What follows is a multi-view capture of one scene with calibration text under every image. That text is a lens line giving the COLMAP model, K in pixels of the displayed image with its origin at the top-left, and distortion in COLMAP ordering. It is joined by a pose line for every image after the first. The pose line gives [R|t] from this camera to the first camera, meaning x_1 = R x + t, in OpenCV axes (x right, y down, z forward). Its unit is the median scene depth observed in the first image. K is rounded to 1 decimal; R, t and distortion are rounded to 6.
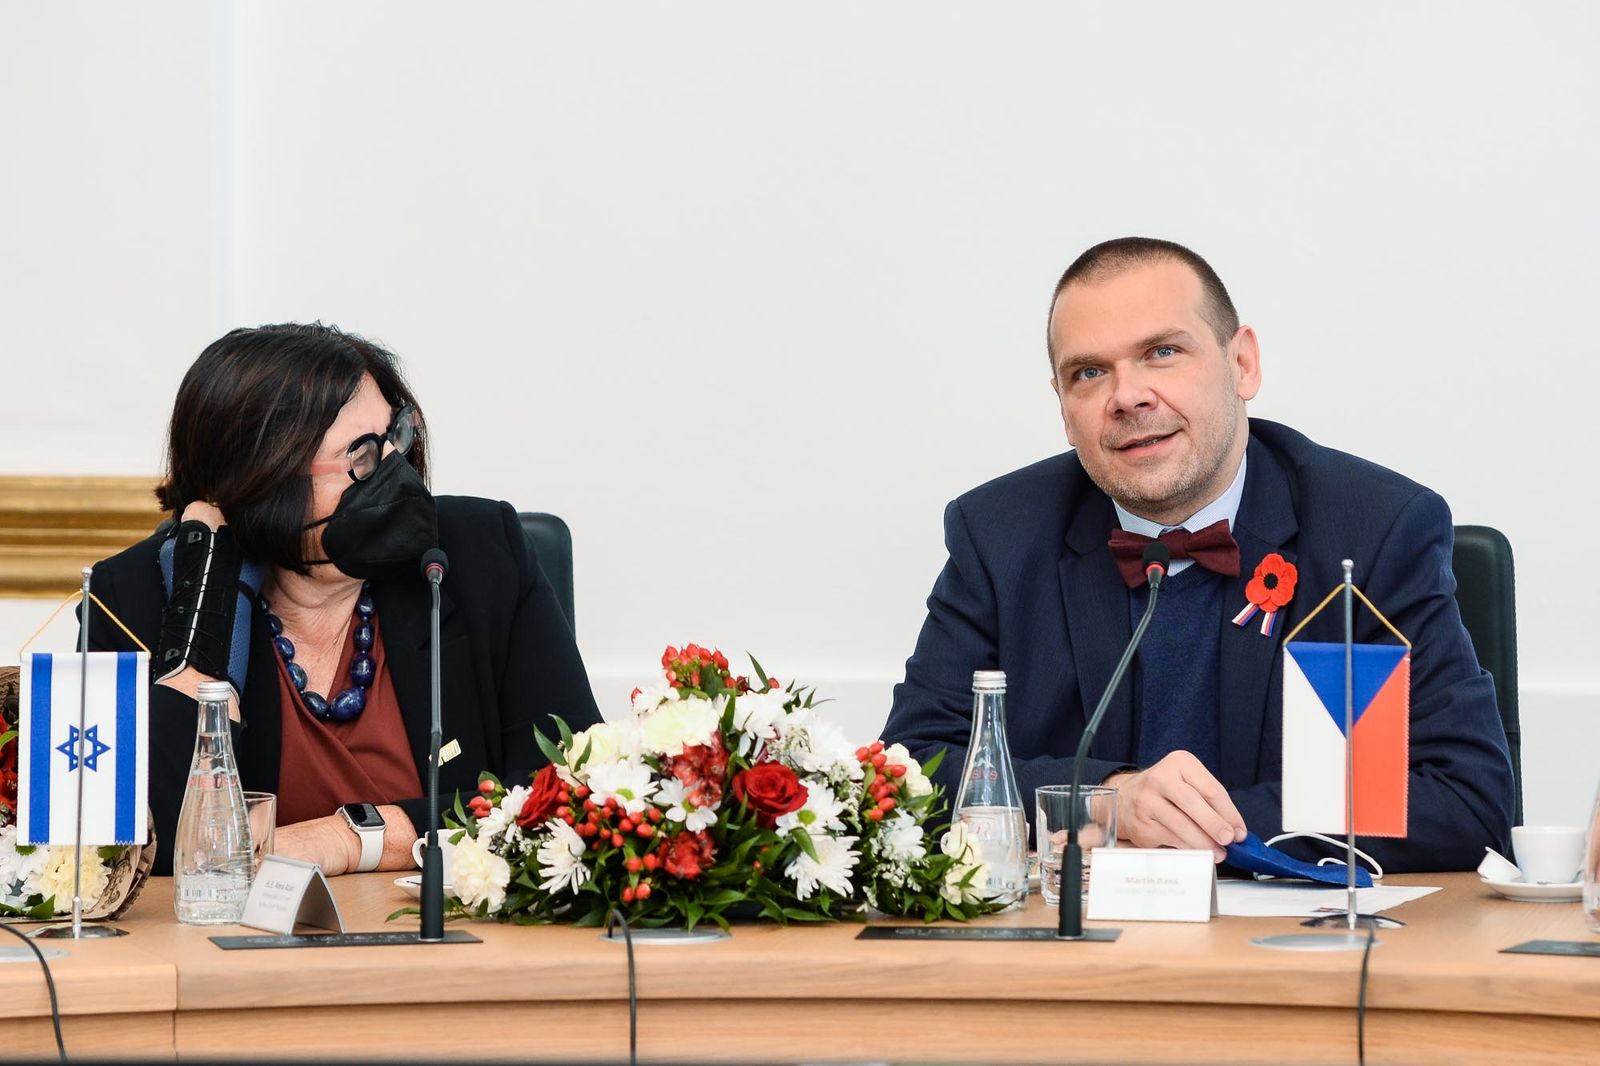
lens RADIAL K [[7985.6, 0, 800.0], [0, 7985.6, 533.0], [0, 0, 1]] dist [0.258358, 6.732397]
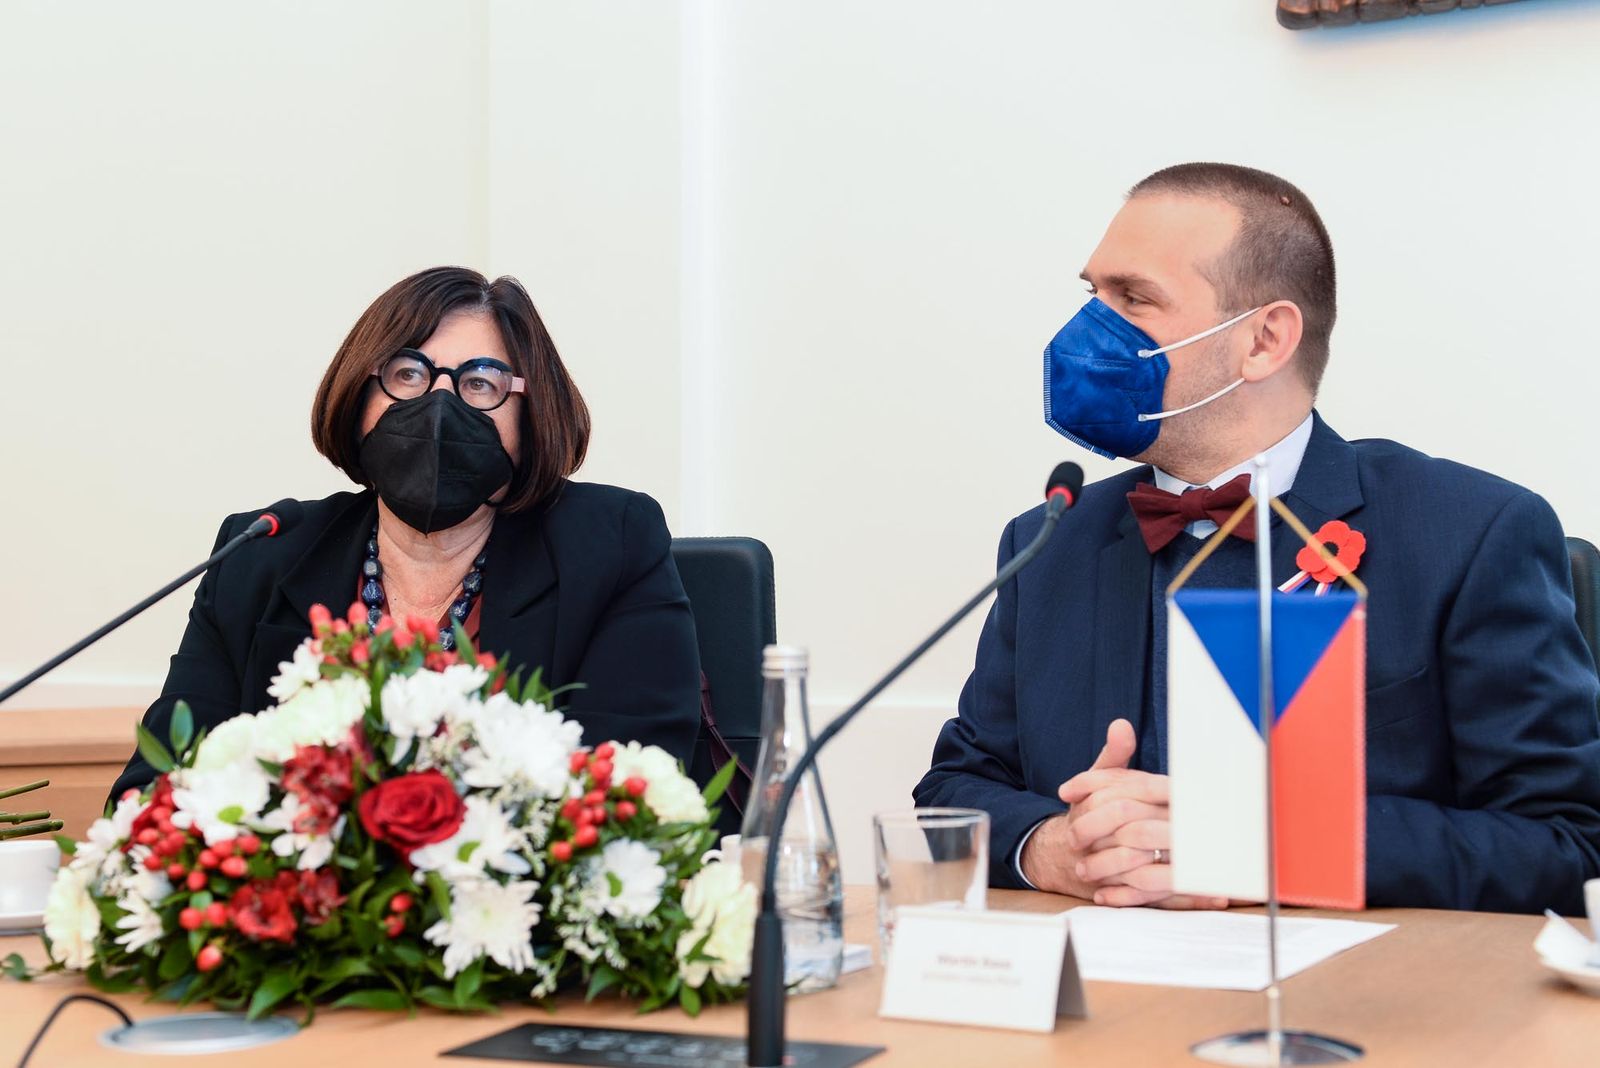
lens RADIAL K [[2283.8, 0, 800.0], [0, 2283.8, 534.0], [0, 0, 1]] dist [0.001116, -0.000819]
pose [[0.945519, -0.019492, -0.324982, 0.092336], [-0.001411, 0.997951, -0.063962, 0.020832], [0.325563, 0.060936, 0.943555, 0.824319]]
